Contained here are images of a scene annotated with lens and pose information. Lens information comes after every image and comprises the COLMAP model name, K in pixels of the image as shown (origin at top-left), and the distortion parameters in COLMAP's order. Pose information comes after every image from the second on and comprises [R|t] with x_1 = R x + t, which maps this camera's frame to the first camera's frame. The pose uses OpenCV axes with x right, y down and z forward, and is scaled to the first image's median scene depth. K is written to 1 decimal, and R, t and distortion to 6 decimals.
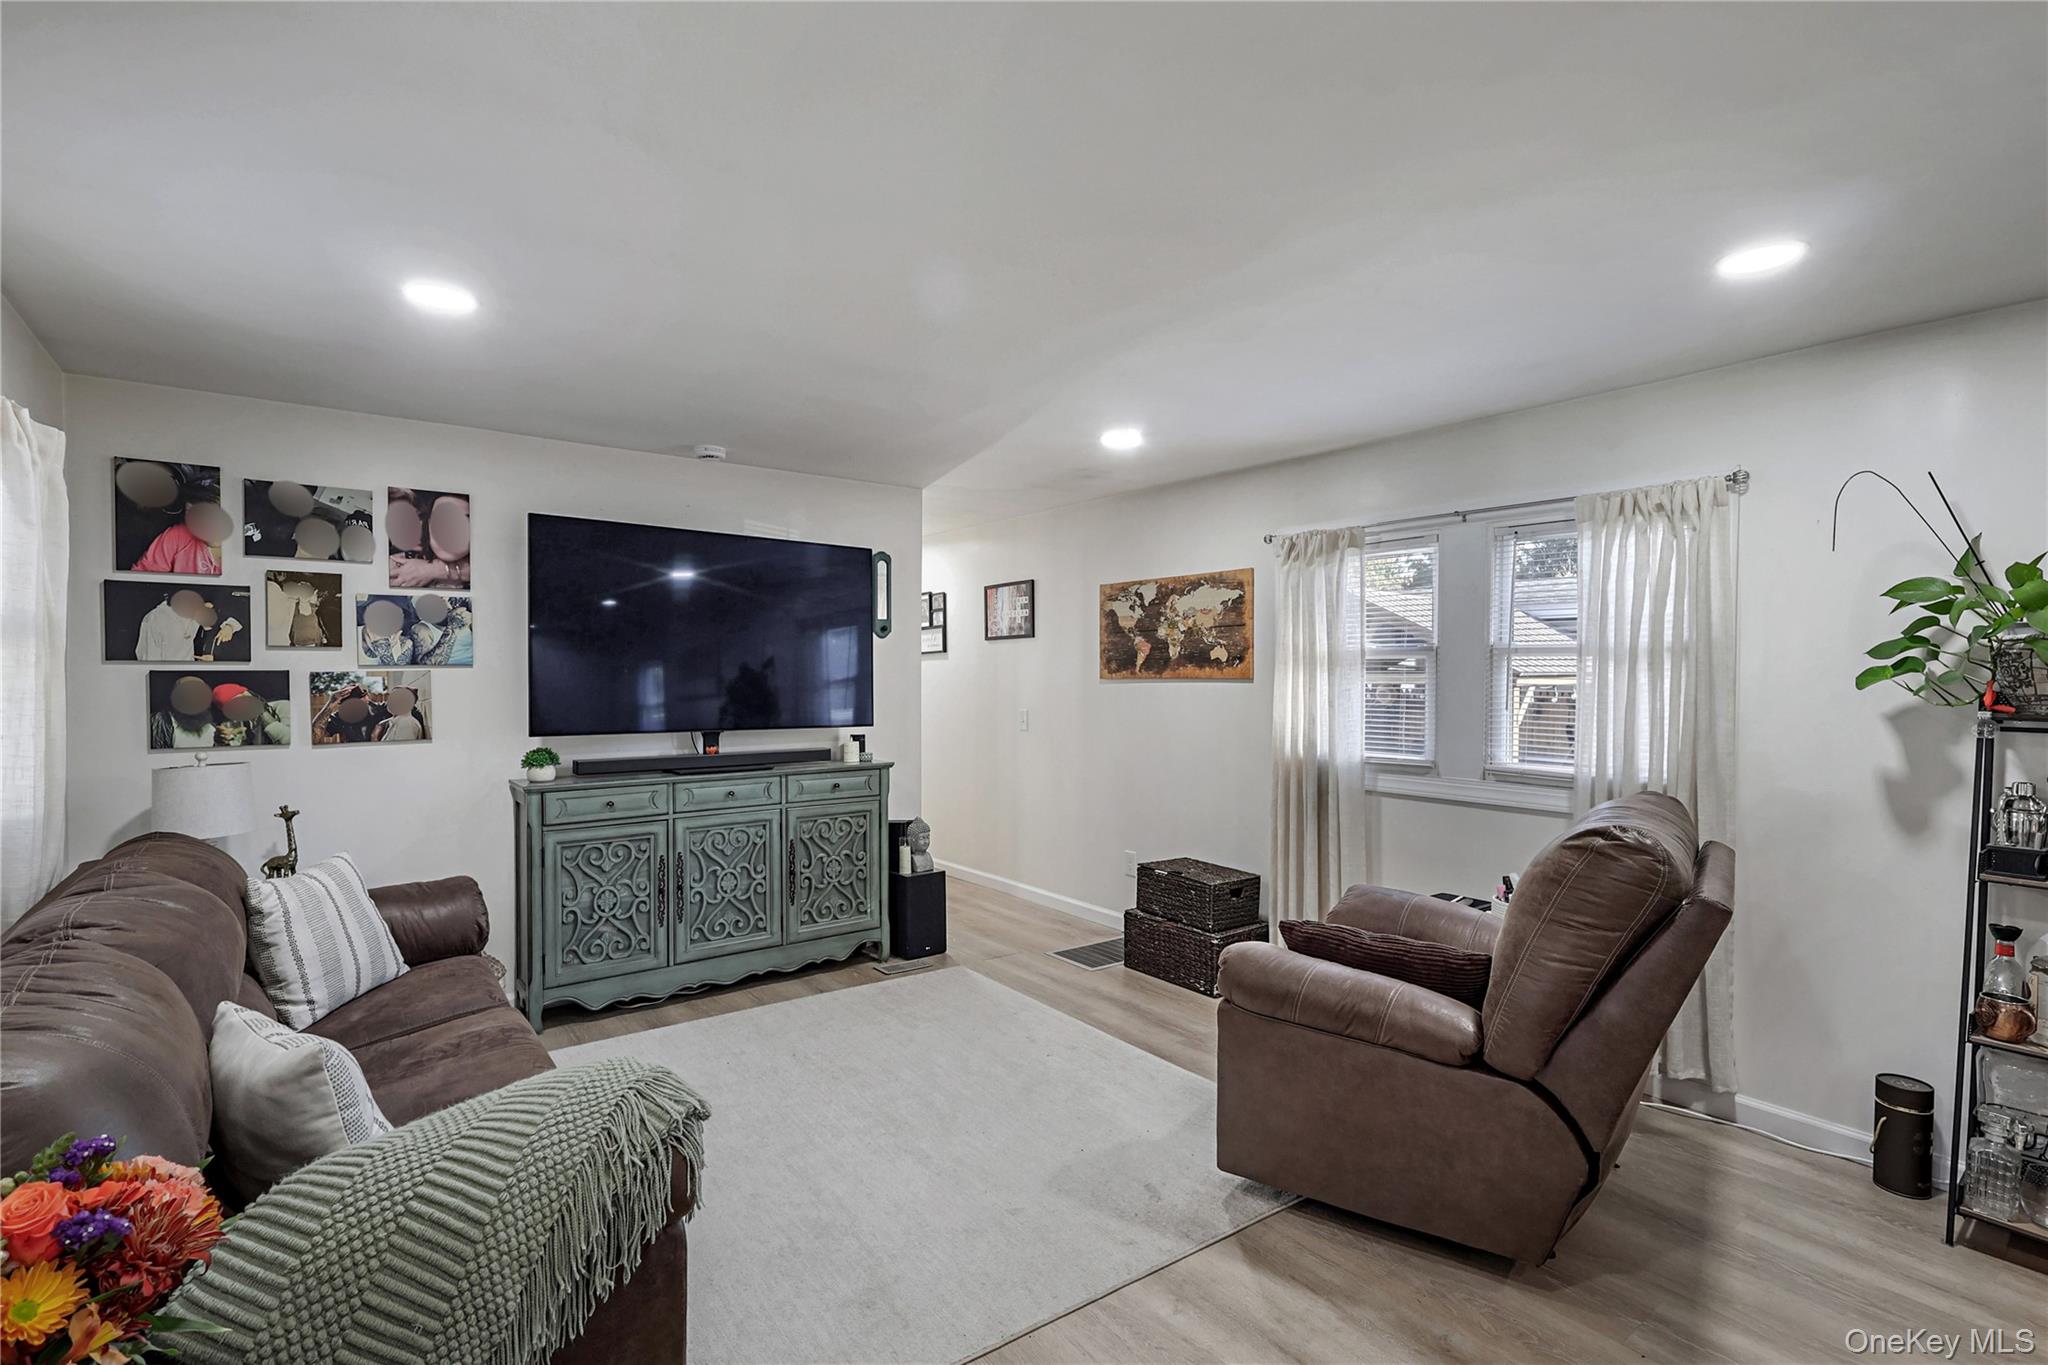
lens RADIAL K [[950.5, 0, 1022.8], [0, 950.5, 687.9], [0, 0, 1]] dist [-0.002949, 0.000982]
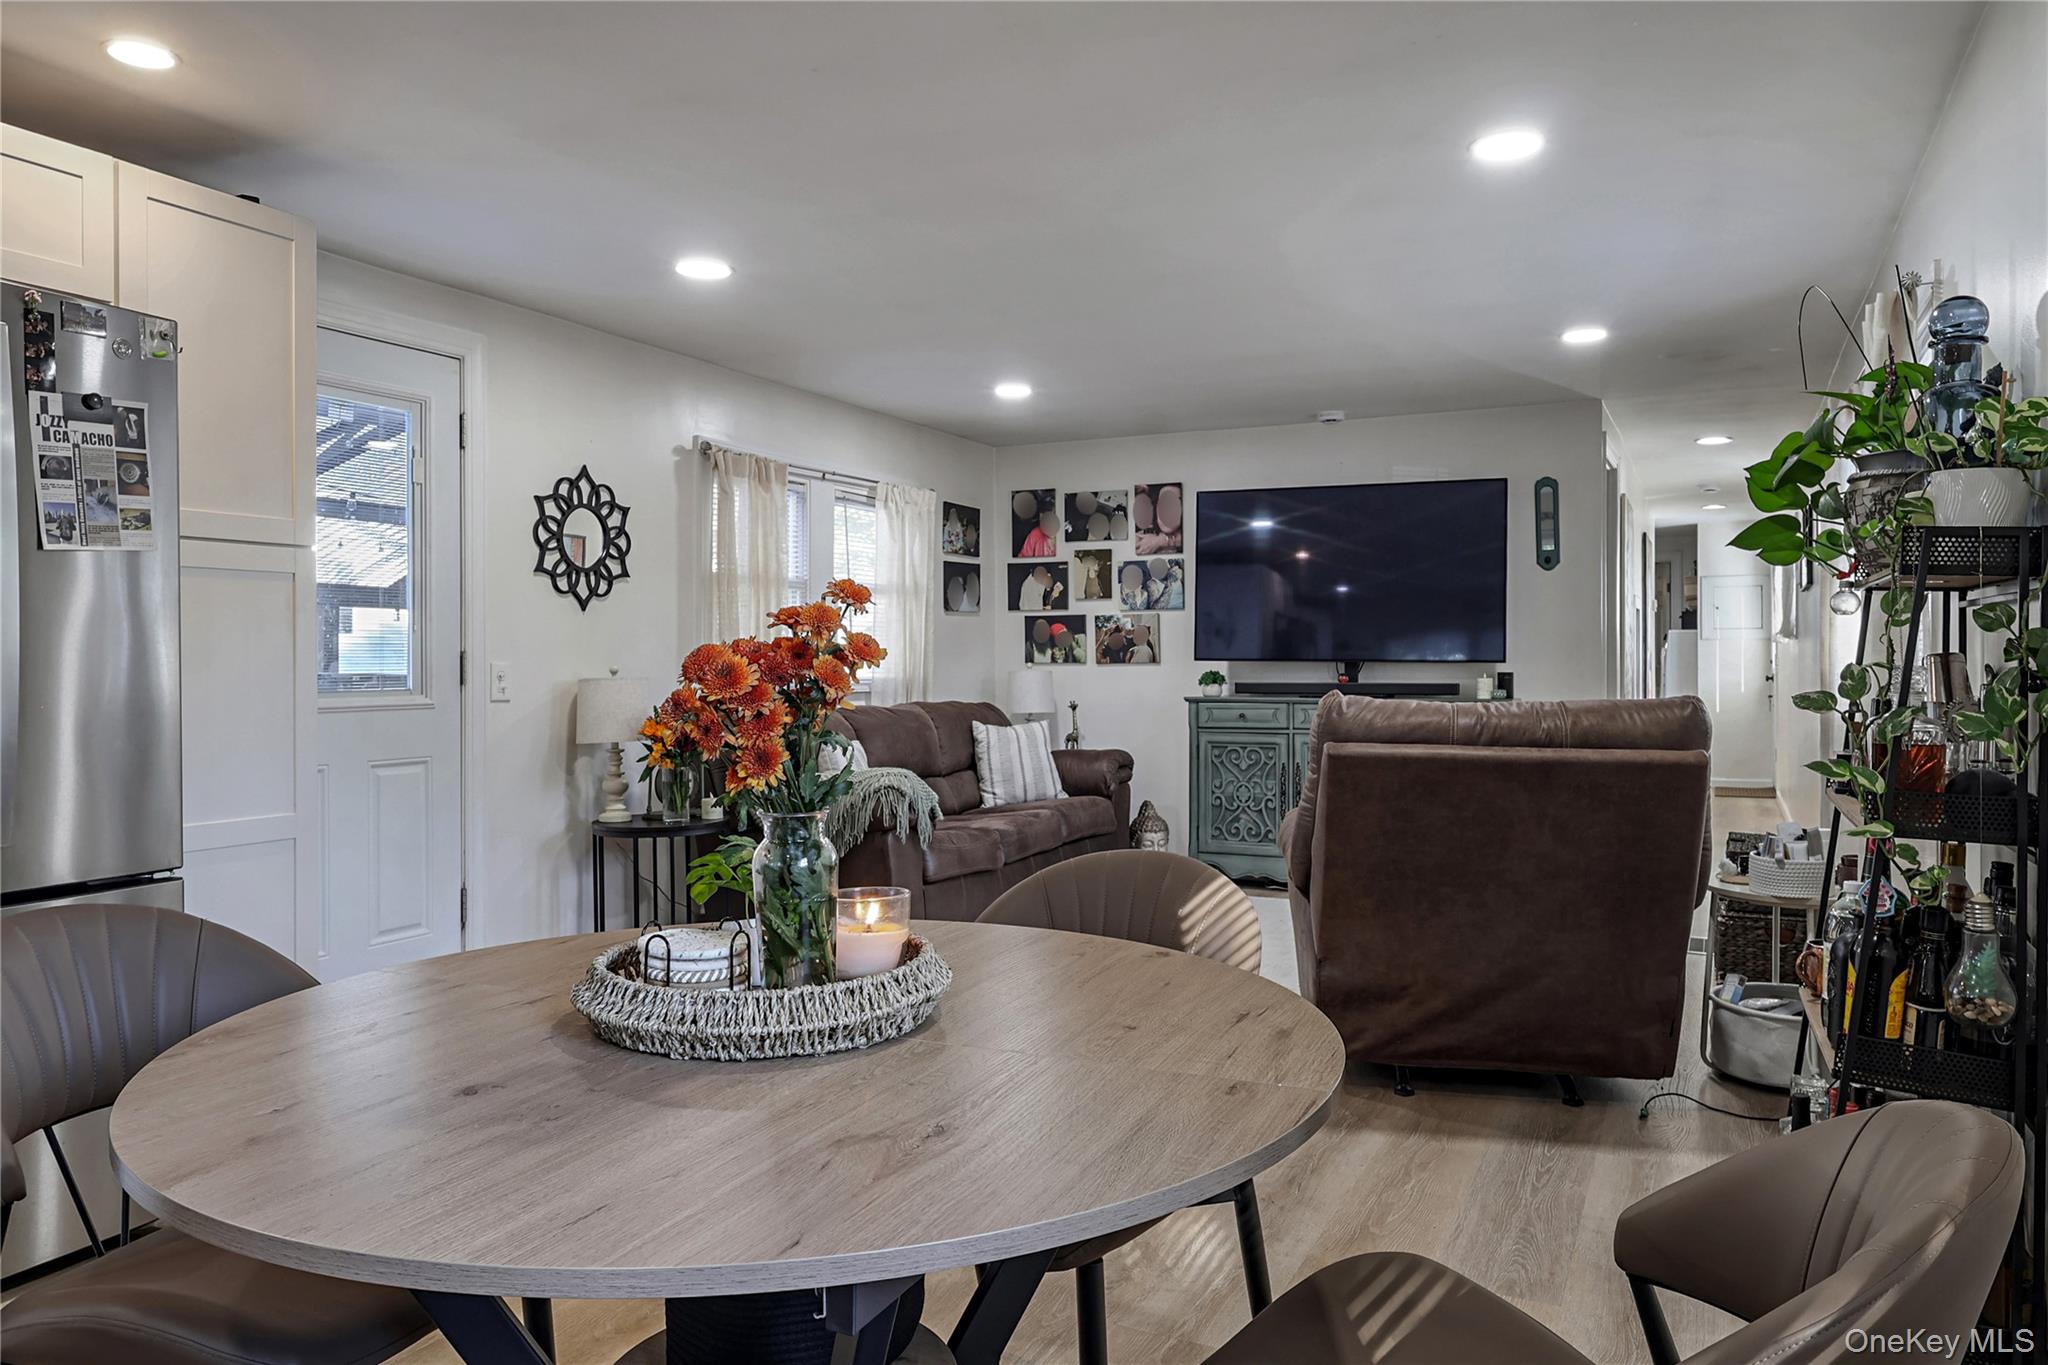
lens RADIAL K [[1391.5, 0, 1024.3], [0, 1391.5, 676.1], [0, 0, 1]] dist [0.000311, -0.000993]
pose [[0.437582, 0.008805, -0.899135, 1.125092], [-0.013711, 0.999901, 0.003118, 0.070250], [0.899074, 0.010964, 0.437659, -0.066765]]
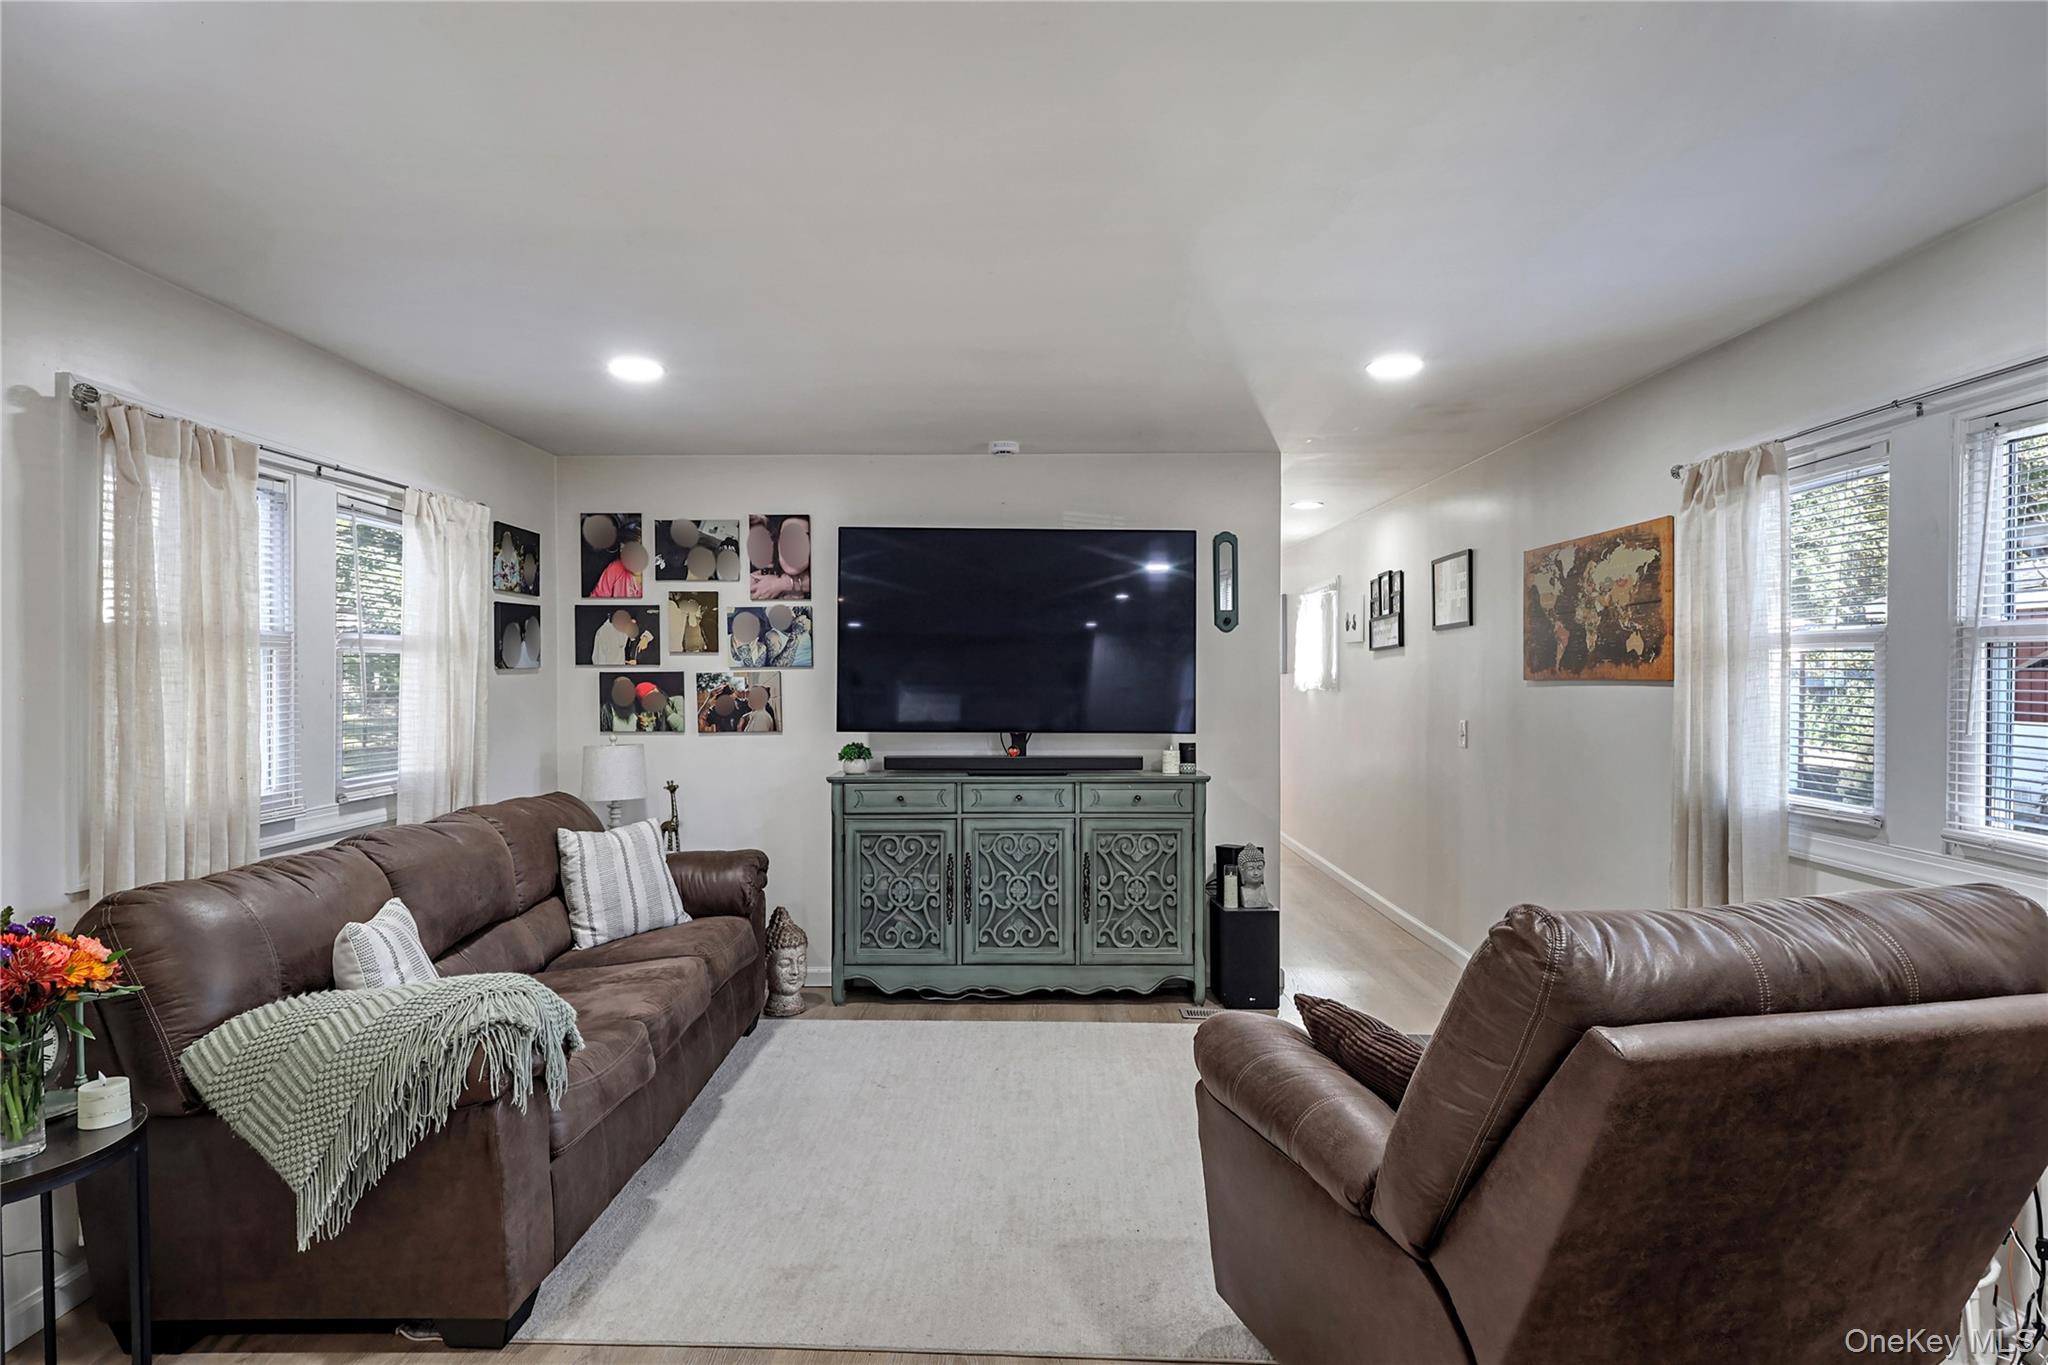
lens RADIAL K [[1150.1, 0, 1021.2], [0, 1150.1, 686.3], [0, 0, 1]] dist [0.004616, -0.000463]
pose [[0.785254, 0.005319, -0.619151, 0.466399], [-0.007855, 0.999968, -0.001372, -0.000767], [0.619124, 0.005941, 0.785271, 0.089711]]
